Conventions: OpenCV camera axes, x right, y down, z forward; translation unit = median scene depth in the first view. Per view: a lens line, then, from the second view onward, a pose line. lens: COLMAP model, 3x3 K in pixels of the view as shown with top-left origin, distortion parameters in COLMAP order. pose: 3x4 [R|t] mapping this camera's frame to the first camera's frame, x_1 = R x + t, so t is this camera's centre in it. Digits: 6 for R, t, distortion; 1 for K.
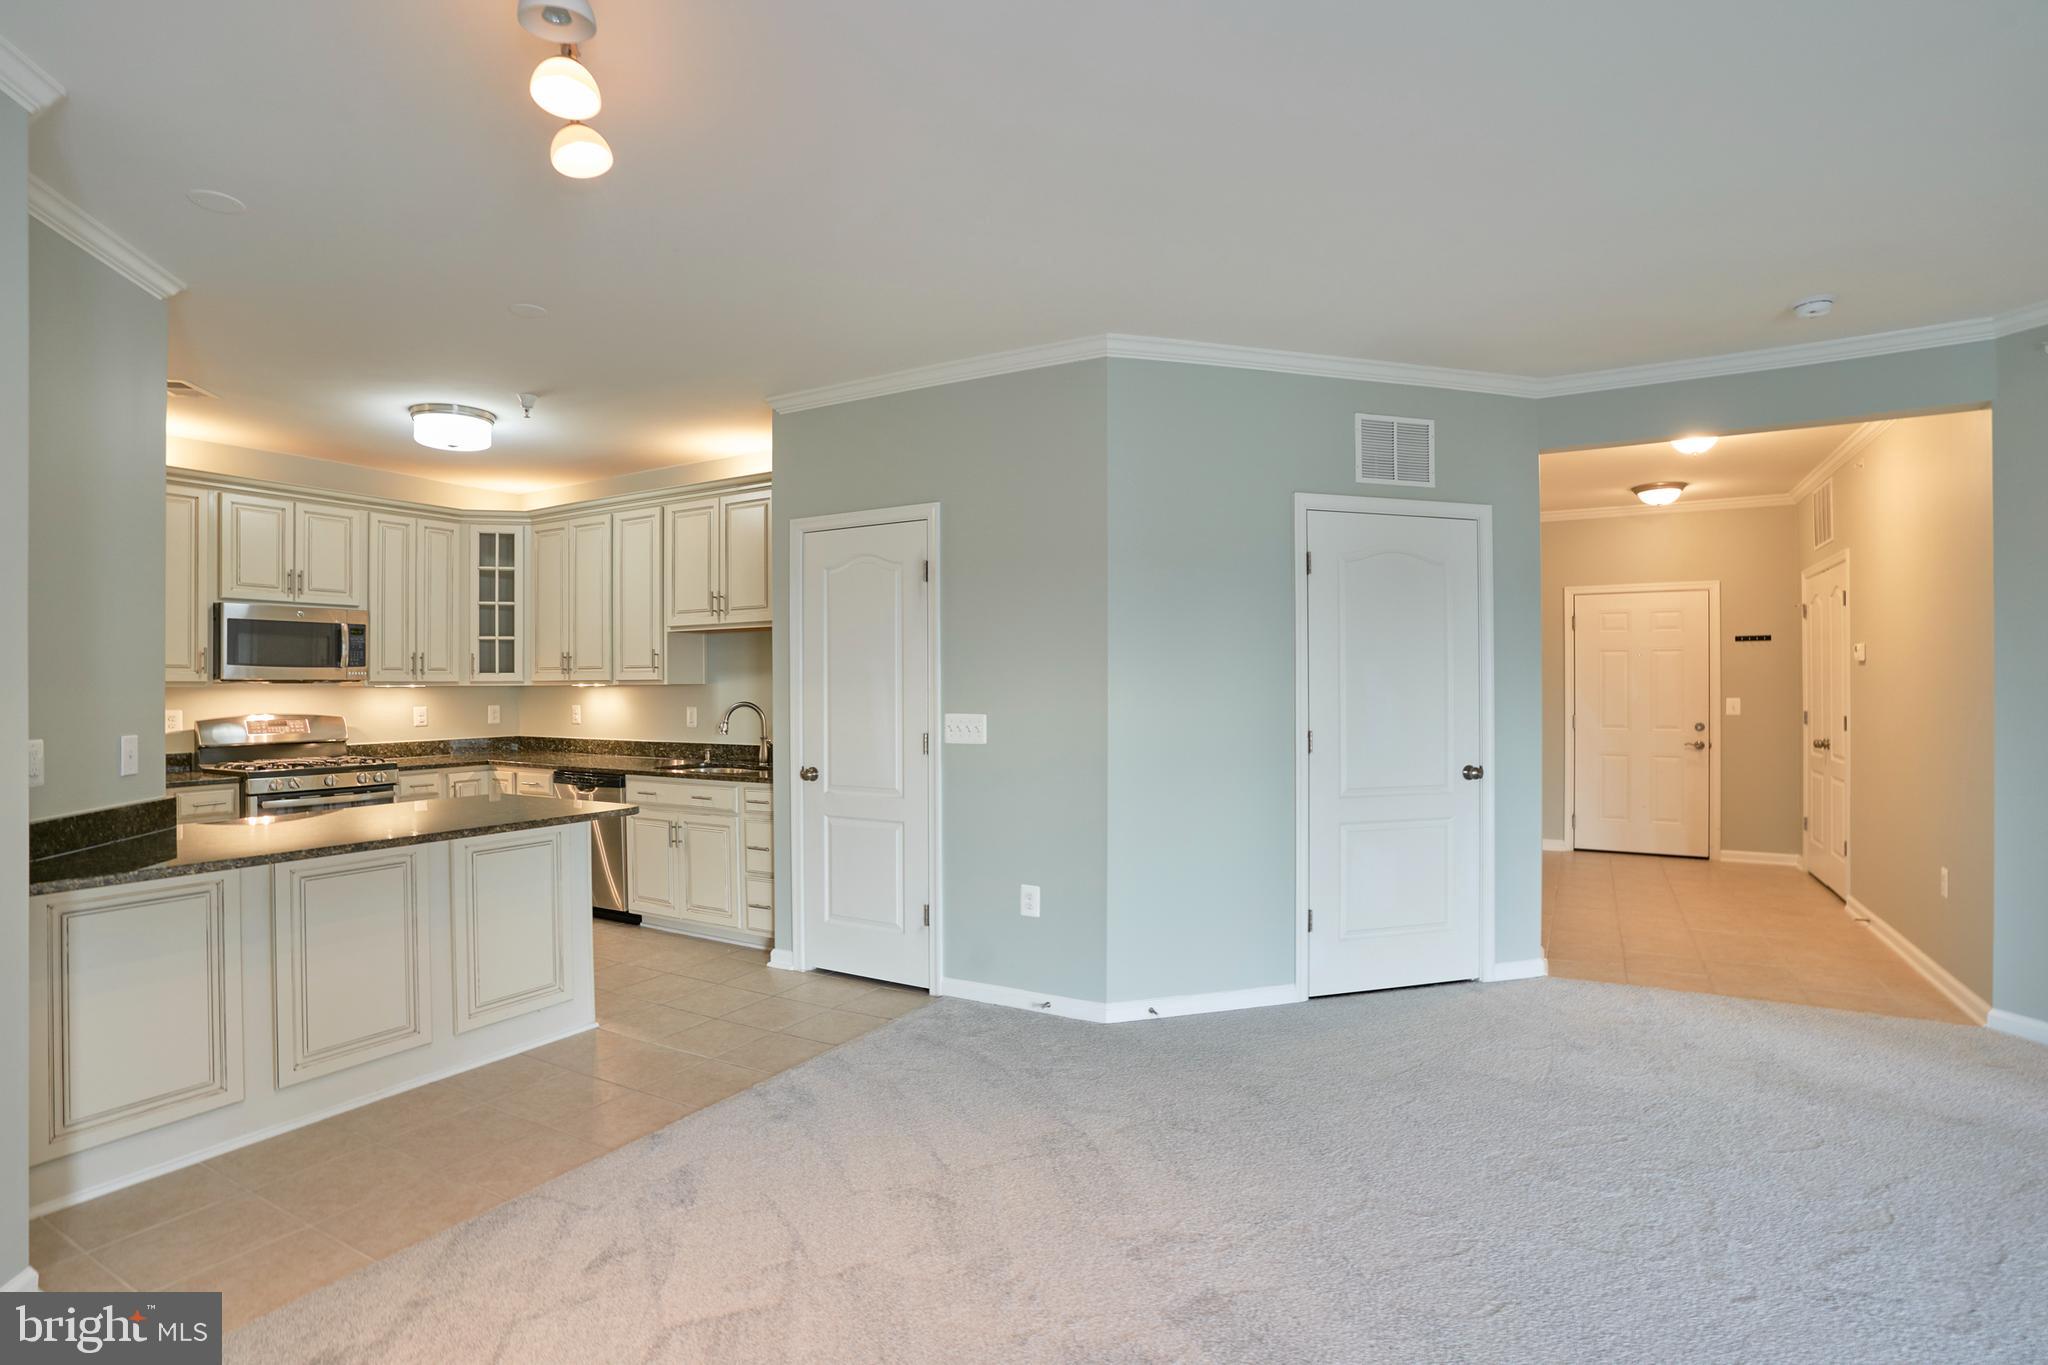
lens RADIAL K [[1010.0, 0, 1010.8], [0, 1010.0, 683.7], [0, 0, 1]] dist [-0.072976, 0.031535]
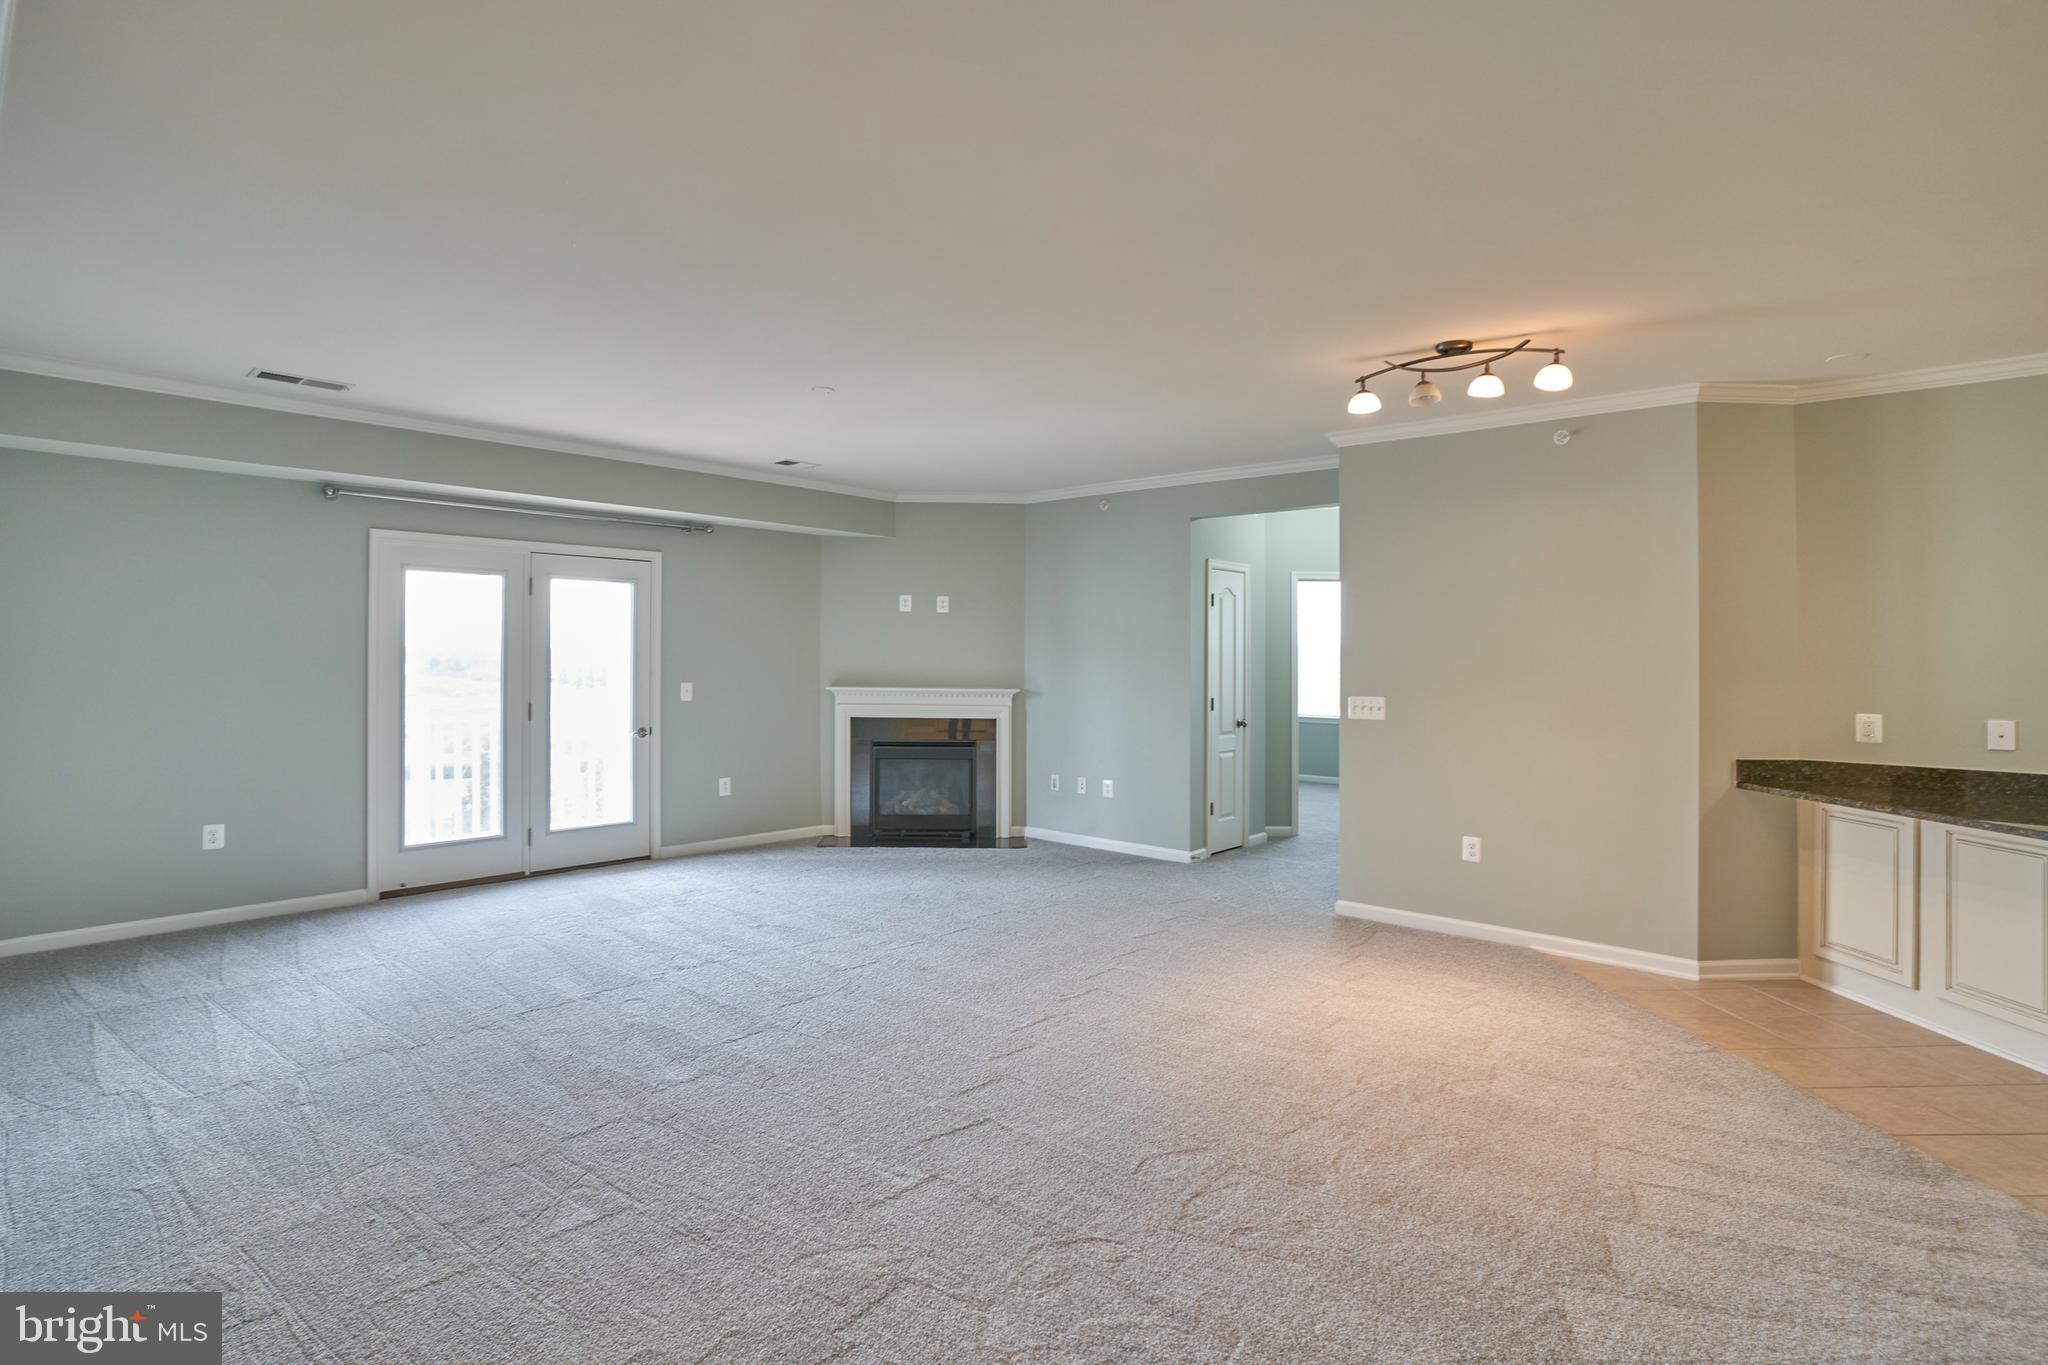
lens RADIAL K [[1032.4, 0, 984.9], [0, 1032.4, 673.2], [0, 0, 1]] dist [-0.079428, 0.031008]
pose [[-0.837079, 0.008606, -0.547014, 0.513308], [-0.001396, 0.999839, 0.017867, -0.015297], [0.547080, 0.015720, -0.836933, 0.712447]]
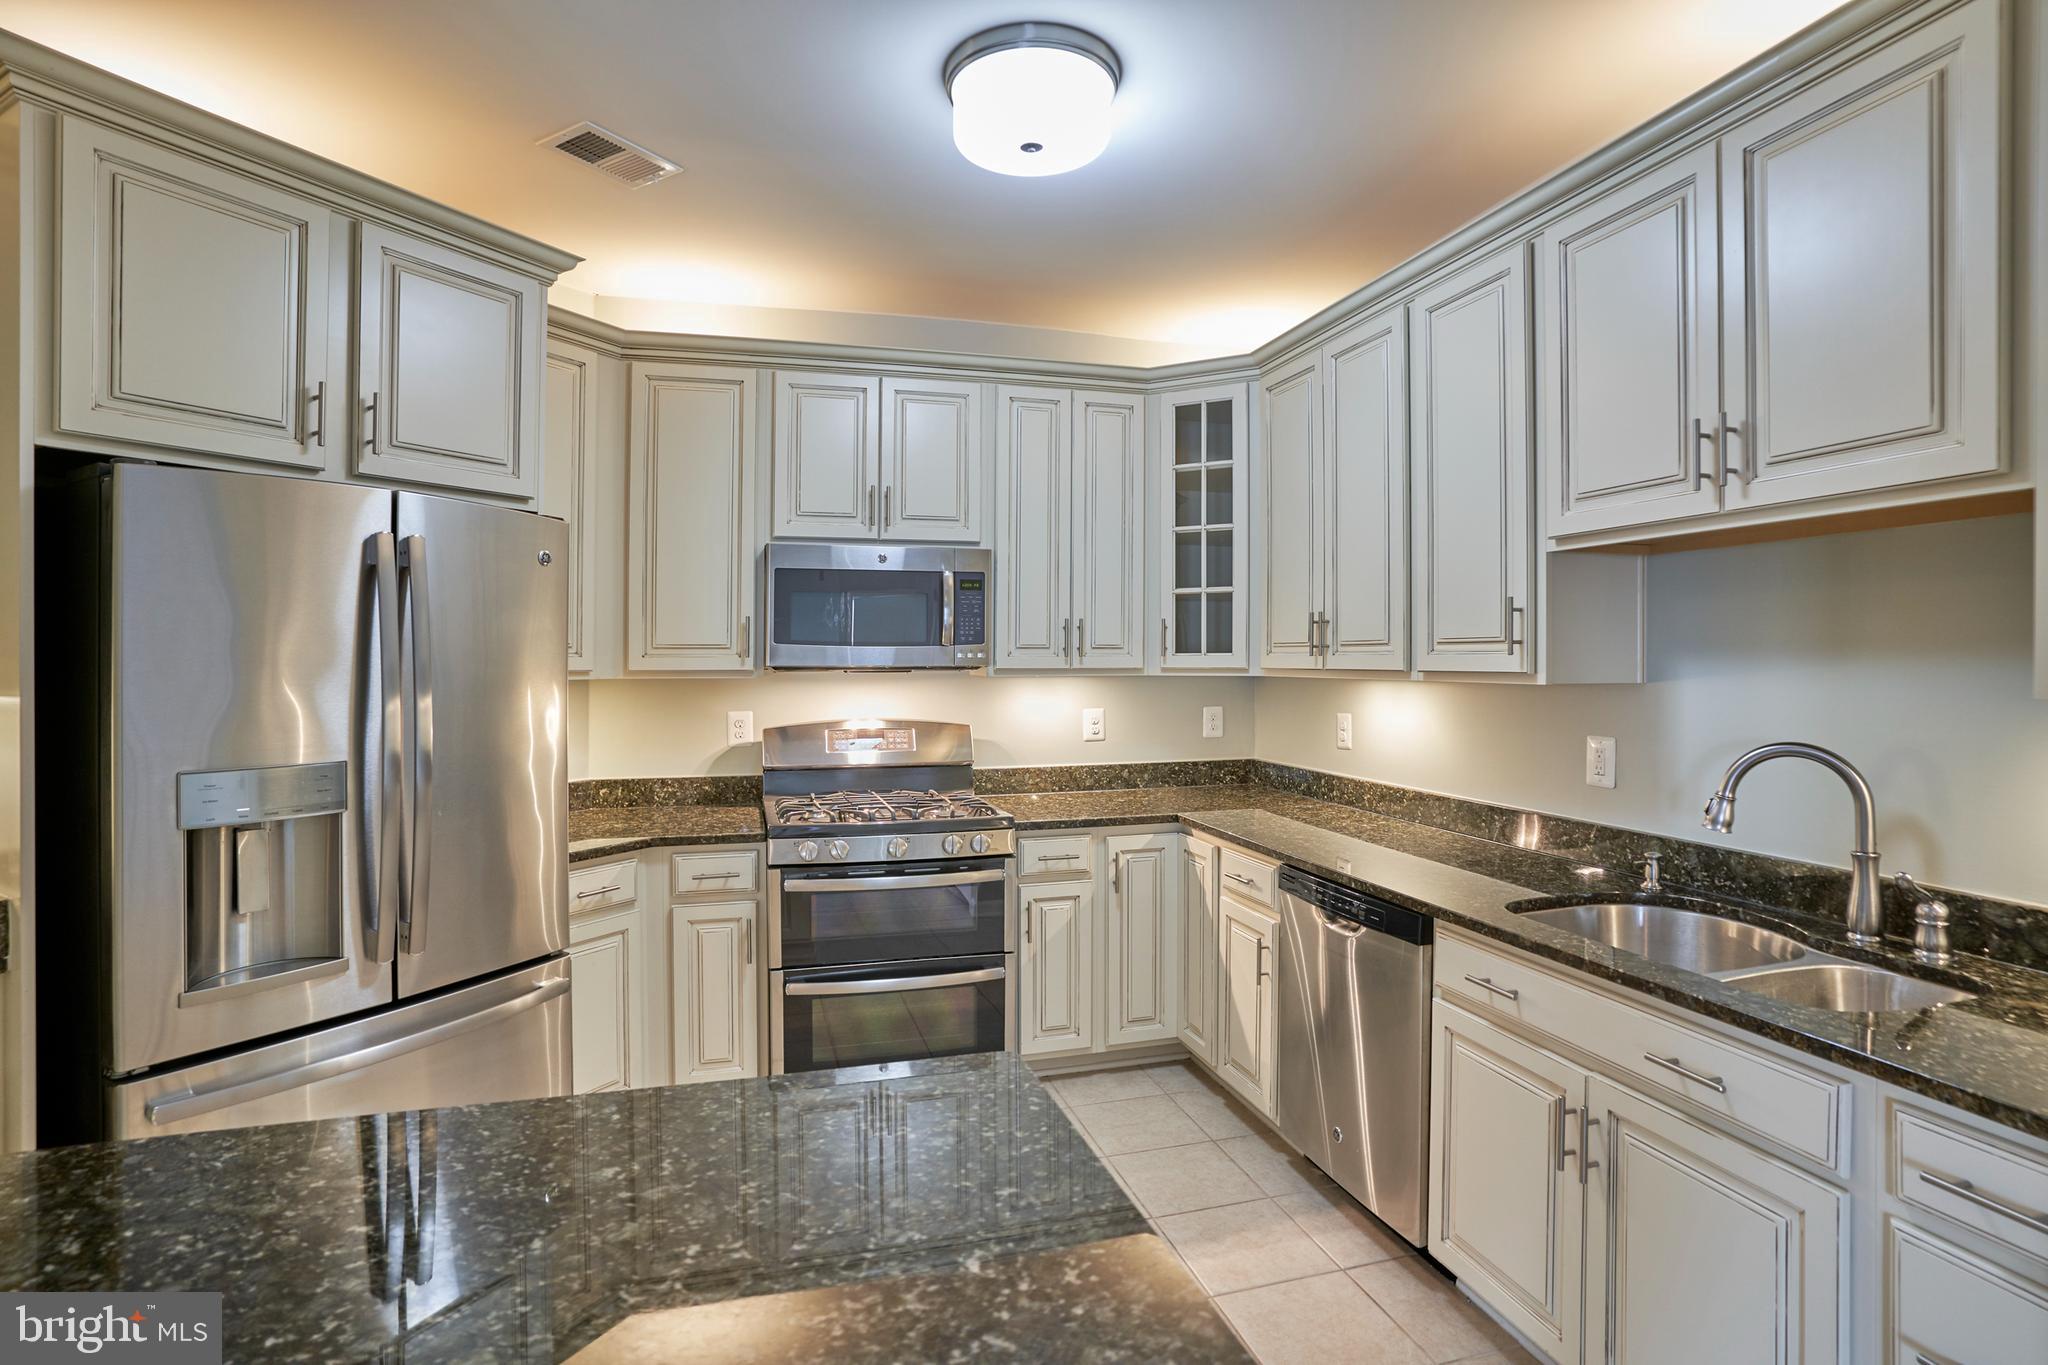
lens RADIAL K [[1032.4, 0, 984.9], [0, 1032.4, 673.2], [0, 0, 1]] dist [-0.079428, 0.031008]
pose [[0.706460, 0.013116, -0.707632, -0.224013], [-0.000980, 0.999845, 0.017554, -0.011111], [0.707753, -0.011708, 0.706363, 0.578706]]
